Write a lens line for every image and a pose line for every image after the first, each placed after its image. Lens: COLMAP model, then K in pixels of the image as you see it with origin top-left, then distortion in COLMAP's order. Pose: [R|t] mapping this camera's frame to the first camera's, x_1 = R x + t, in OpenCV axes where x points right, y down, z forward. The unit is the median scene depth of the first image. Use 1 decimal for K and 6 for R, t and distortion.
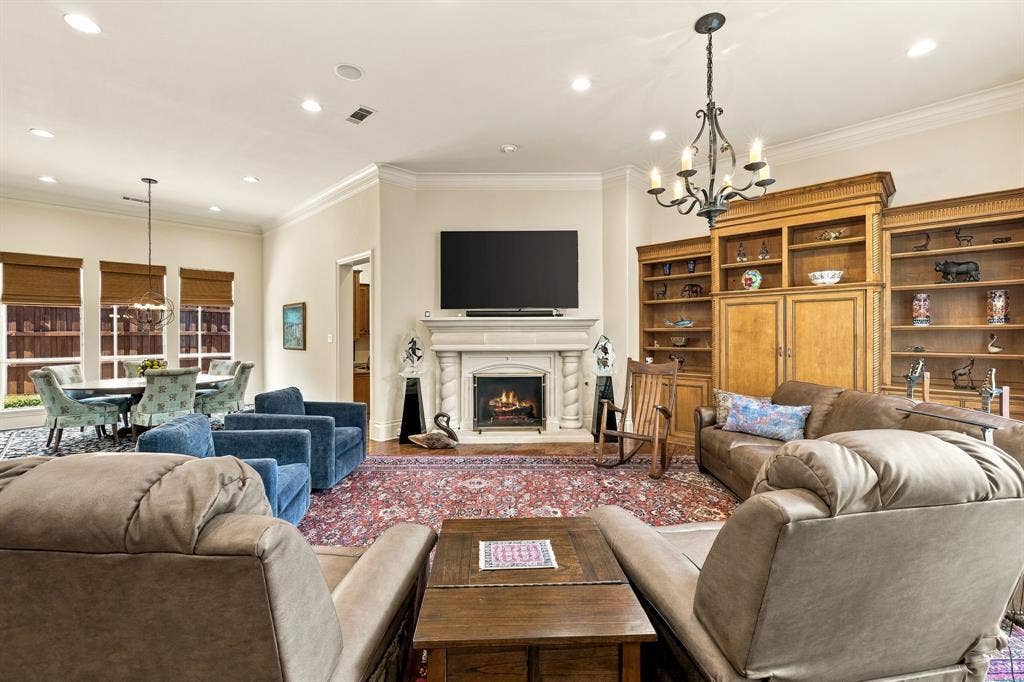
lens RADIAL K [[438.0, 0, 506.0], [0, 438.0, 331.6], [0, 0, 1]] dist [0.003711, 0.000234]
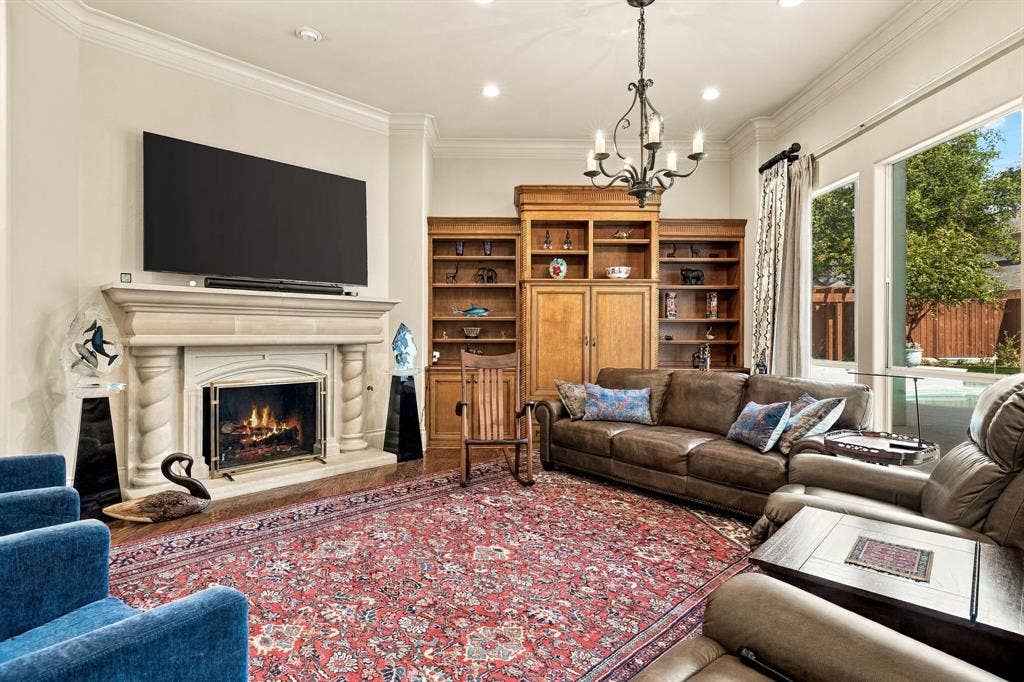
lens RADIAL K [[526.9, 0, 508.8], [0, 526.9, 336.3], [0, 0, 1]] dist [-0.015635, -0.000903]
pose [[0.699265, 0.003419, 0.714854, -0.312774], [-0.010811, 0.999925, 0.005793, 0.023800], [-0.714780, -0.011779, 0.699250, 0.216001]]
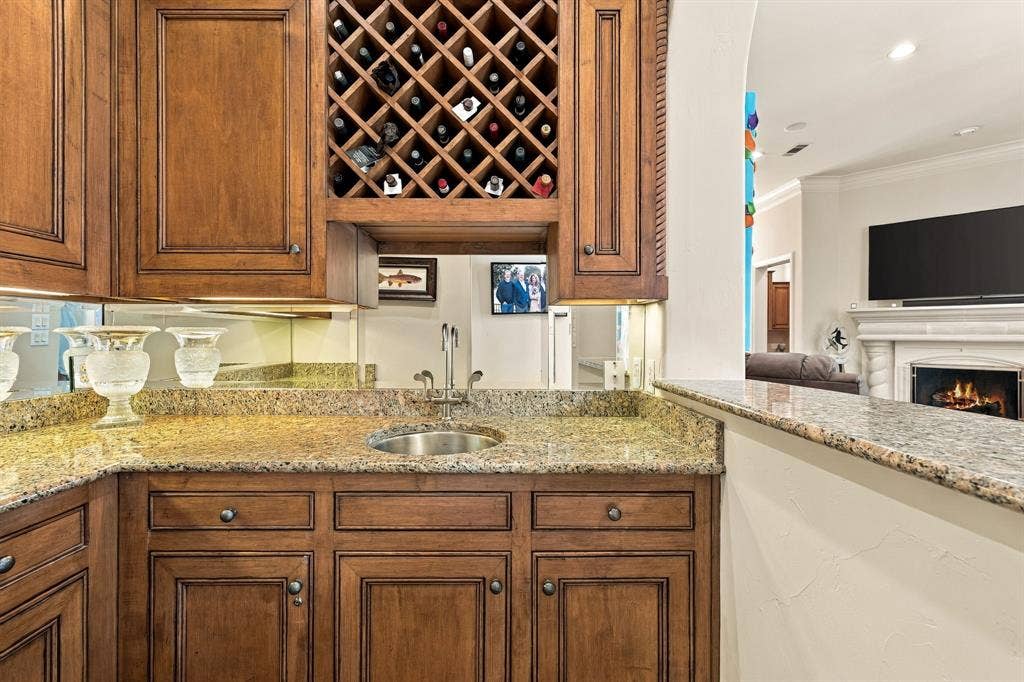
lens RADIAL K [[439.8, 0, 508.8], [0, 439.8, 331.1], [0, 0, 1]] dist [0.014299, 0.000249]
pose [[0.714620, 0.000735, -0.699513, -0.021525], [-0.001028, 0.999999, 0.000000, 0.023500], [0.699512, 0.000719, 0.714620, -0.381055]]
